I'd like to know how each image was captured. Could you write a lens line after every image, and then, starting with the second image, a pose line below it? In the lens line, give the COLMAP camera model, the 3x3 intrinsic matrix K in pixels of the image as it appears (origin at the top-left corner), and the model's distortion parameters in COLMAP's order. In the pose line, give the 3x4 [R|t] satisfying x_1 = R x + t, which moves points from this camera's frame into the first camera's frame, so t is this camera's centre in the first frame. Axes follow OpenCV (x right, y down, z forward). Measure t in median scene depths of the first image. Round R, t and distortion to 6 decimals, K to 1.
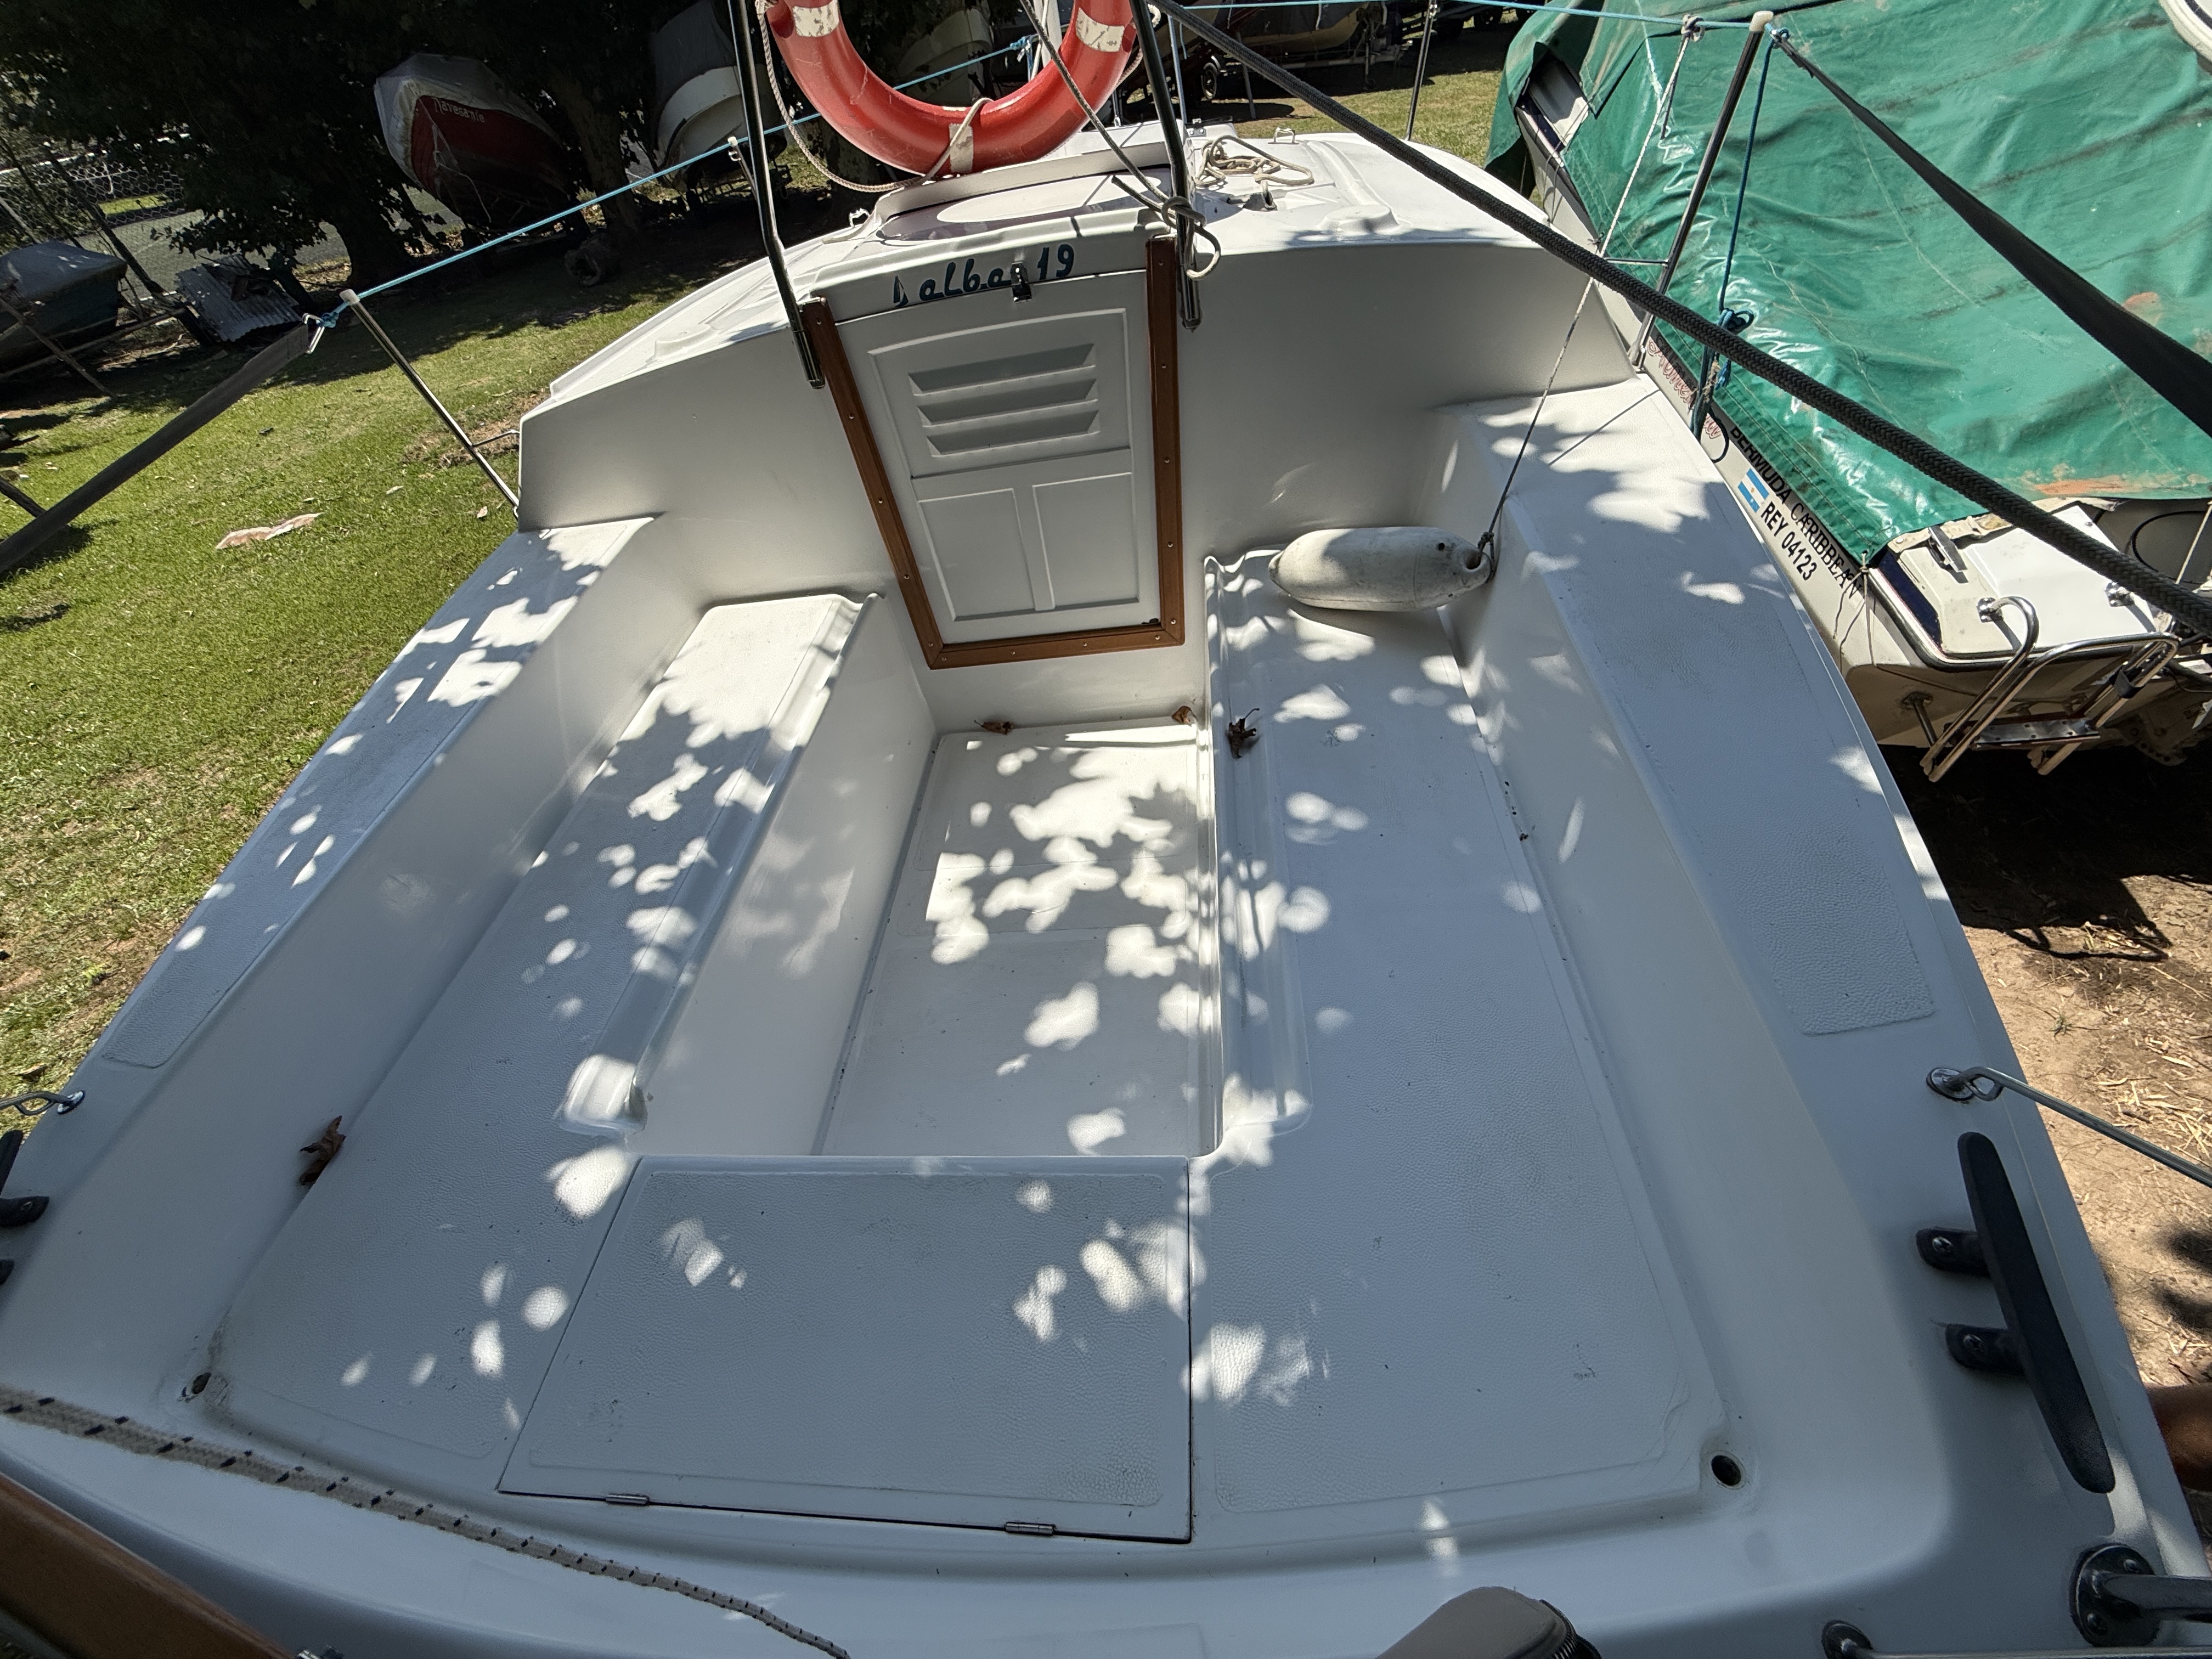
lens RADIAL K [[890.3, 0, 1106.0], [0, 890.3, 829.5], [0, 0, 1]] dist [0.000266, -0.000133]
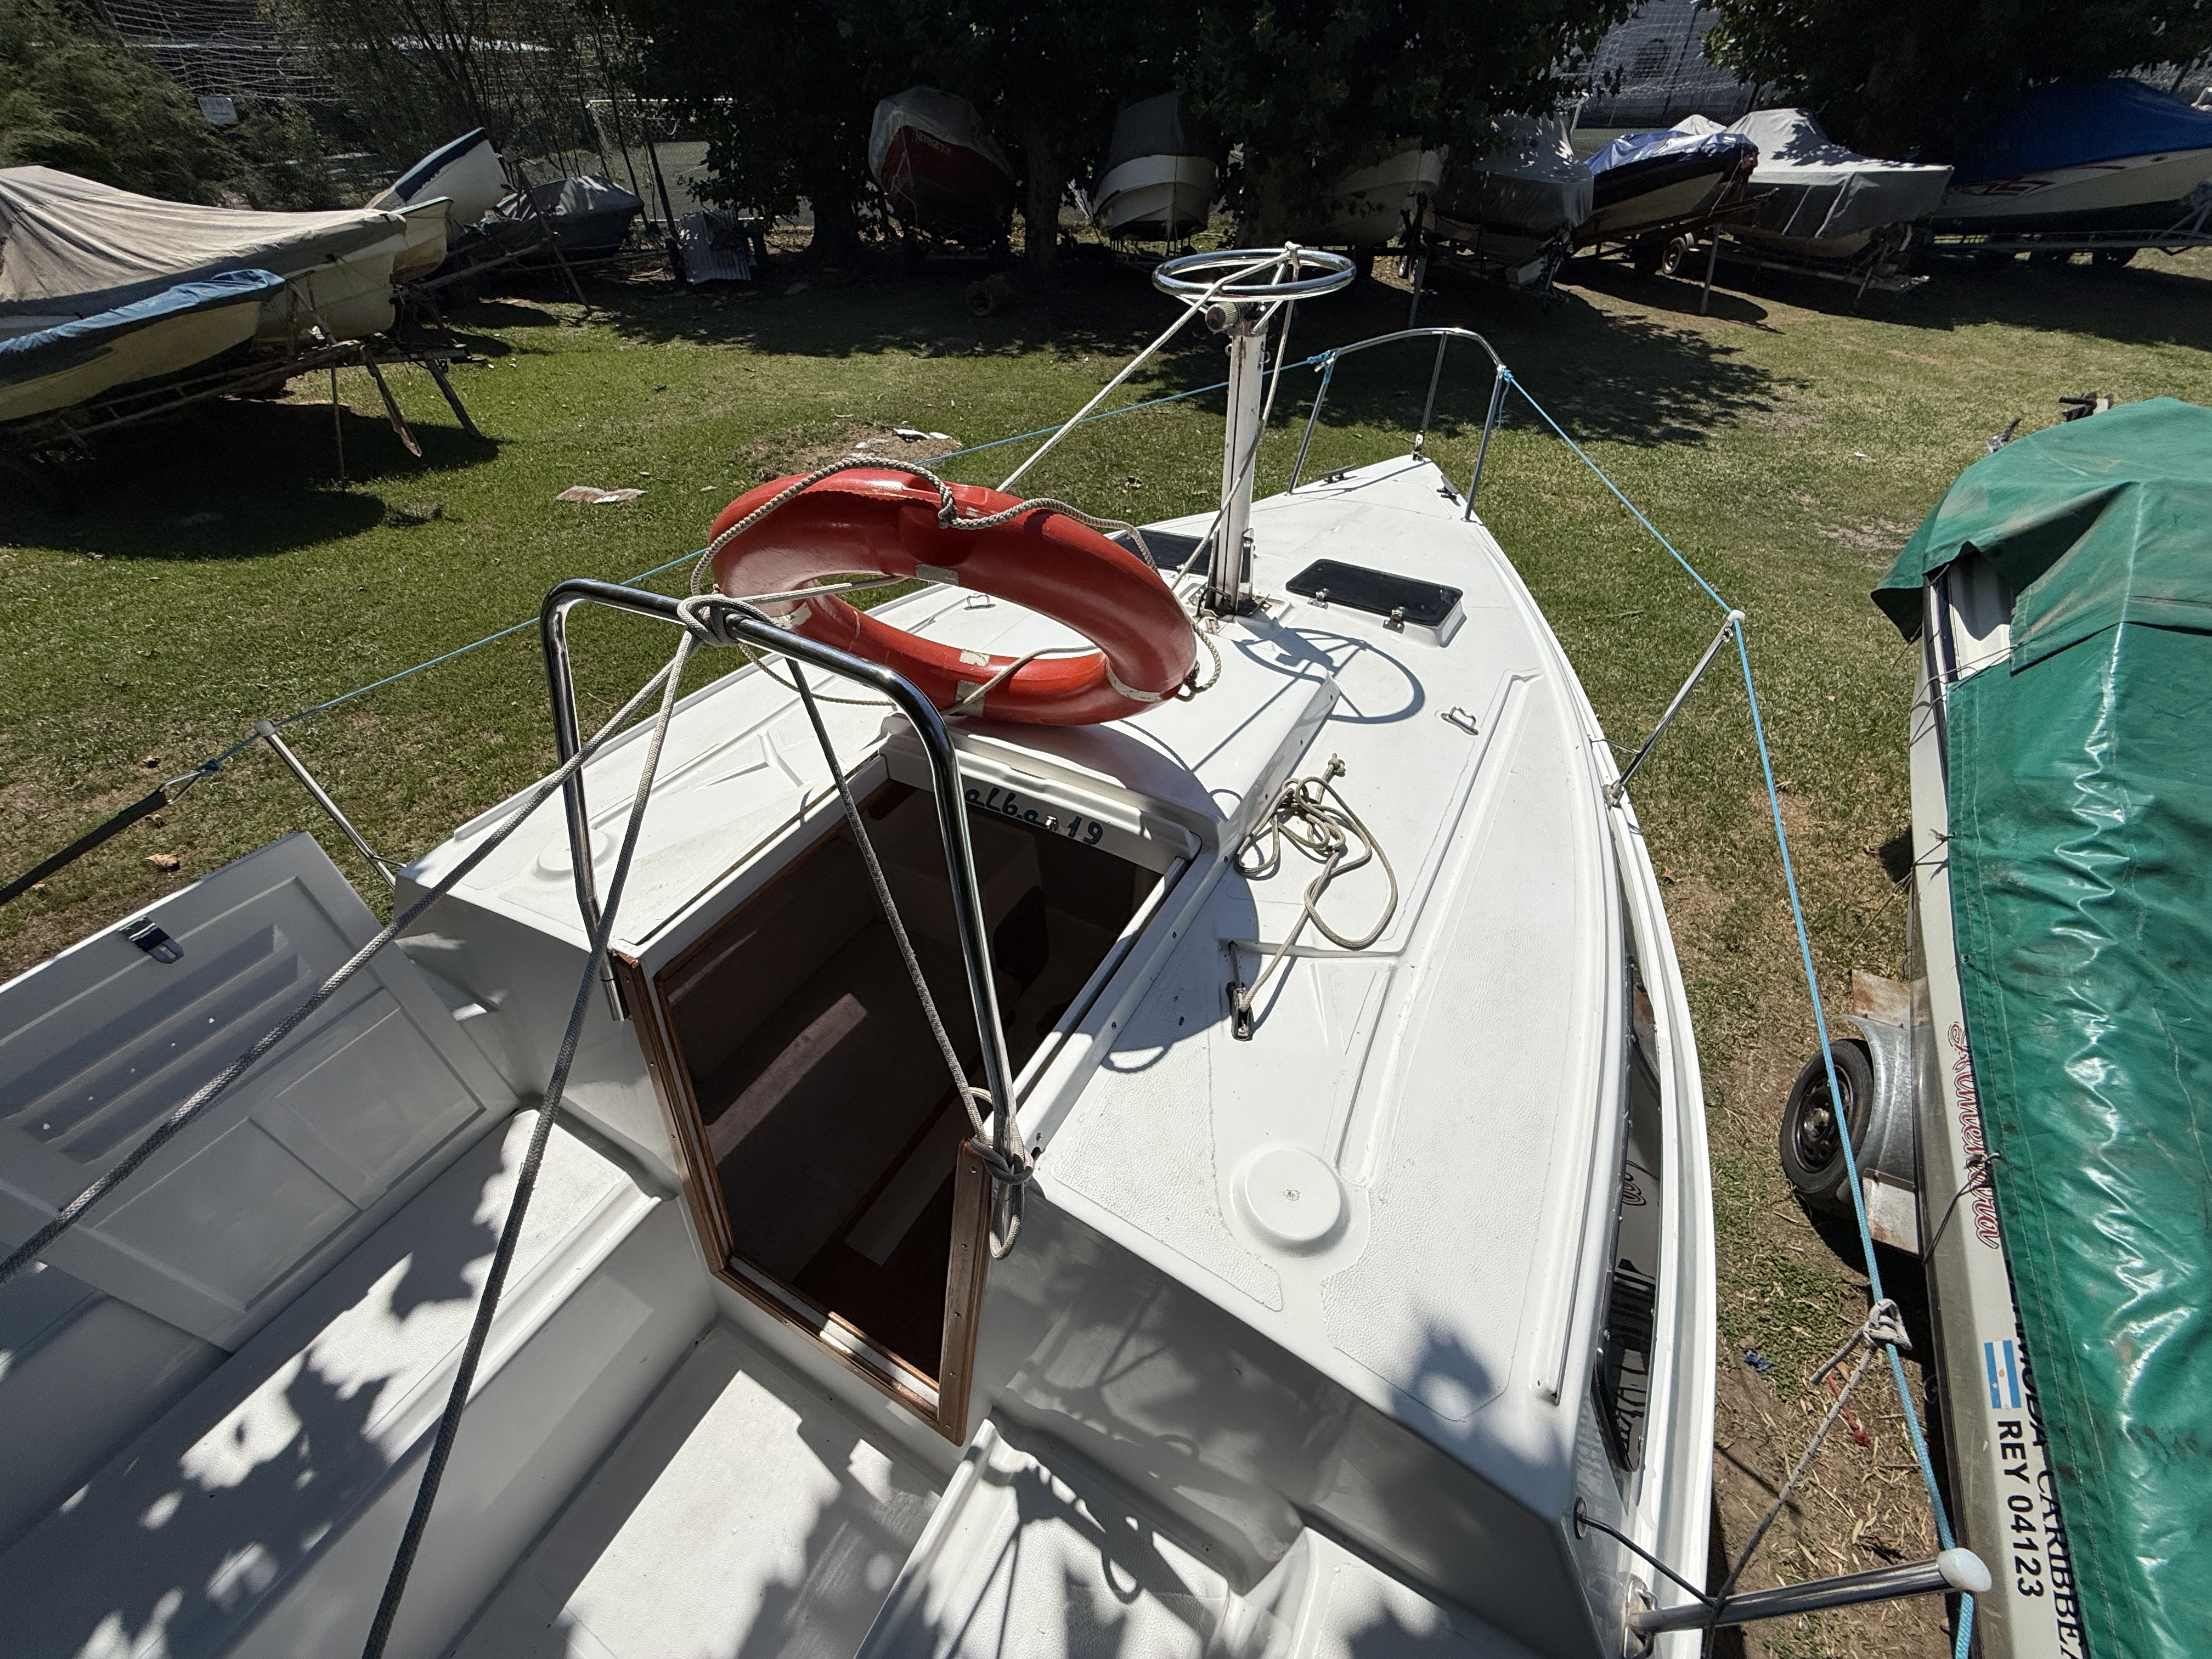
lens RADIAL K [[890.2, 0, 1106.0], [0, 890.2, 829.5], [0, 0, 1]] dist [0.001289, -0.000130]
pose [[0.899569, 0.375240, -0.223541, 0.045136], [-0.382506, 0.923881, 0.011571, -0.199039], [0.210867, 0.075097, 0.974626, 0.067468]]
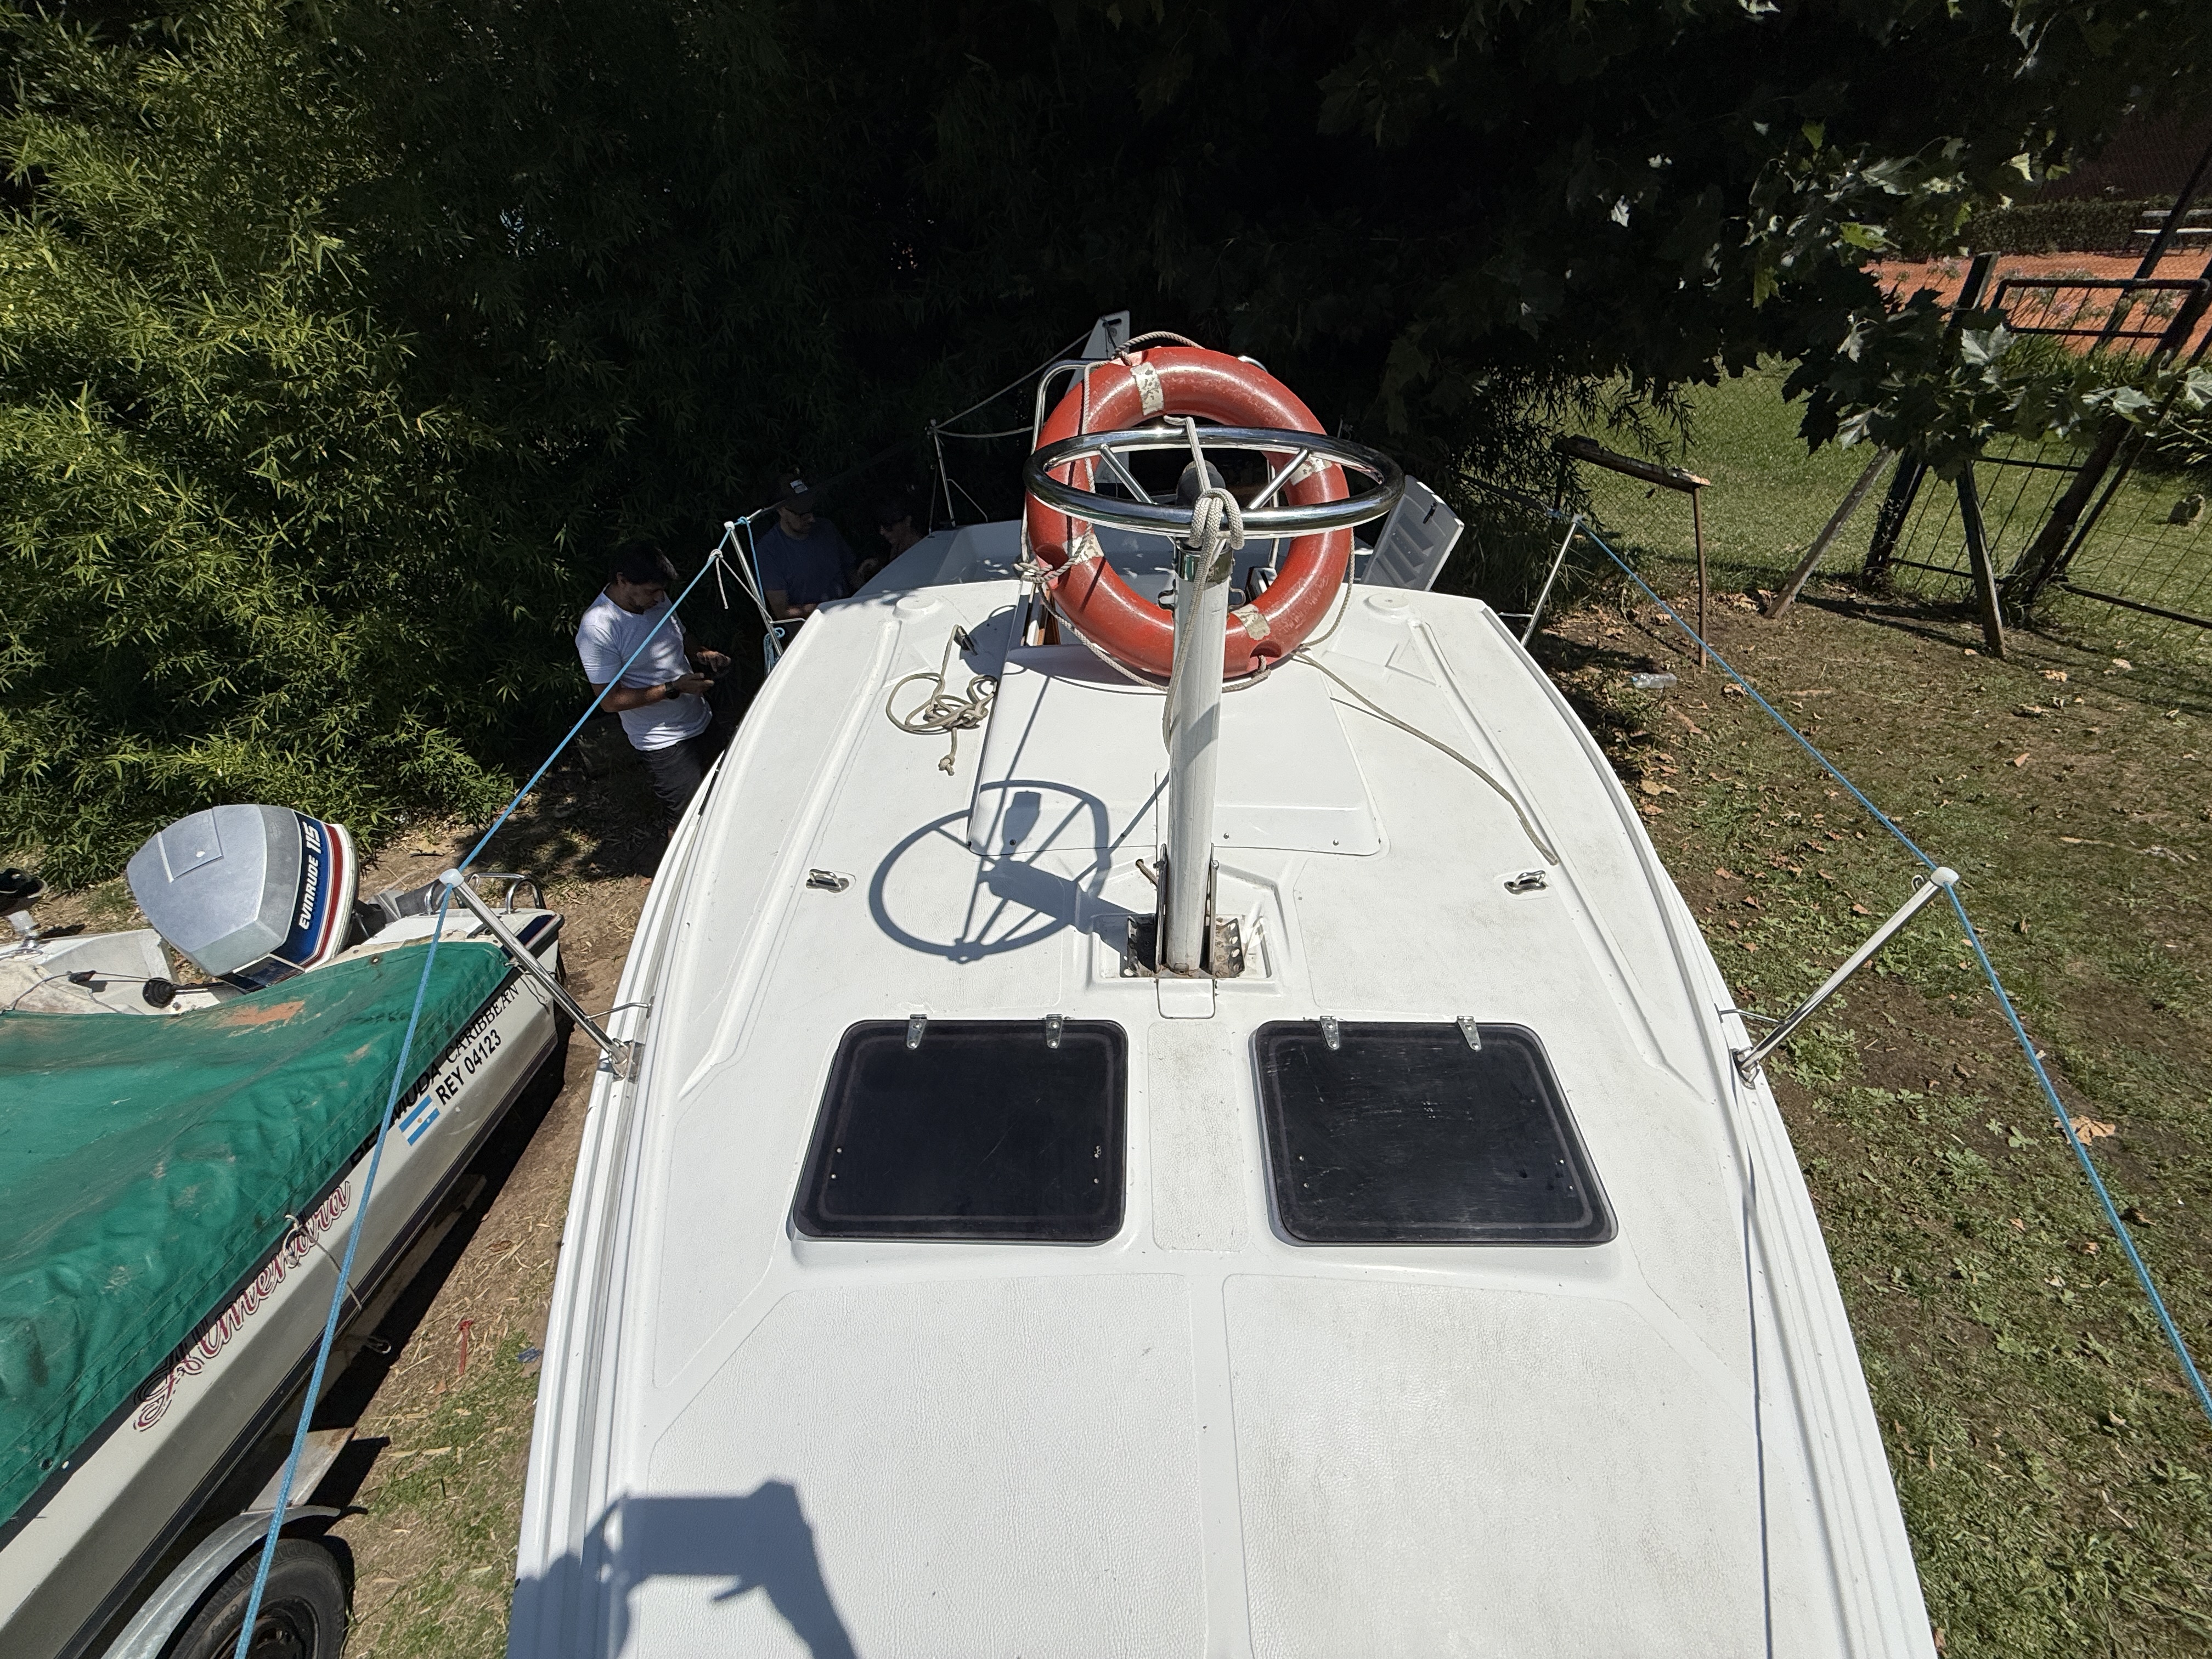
lens RADIAL K [[883.7, 0, 1108.2], [0, 883.7, 833.6], [0, 0, 1]] dist [0.000398, -0.000364]
pose [[-0.984109, 0.169928, 0.051518, -0.012489], [0.076182, 0.141983, 0.986933, -0.472214], [0.160393, 0.975175, -0.152672, 0.367380]]
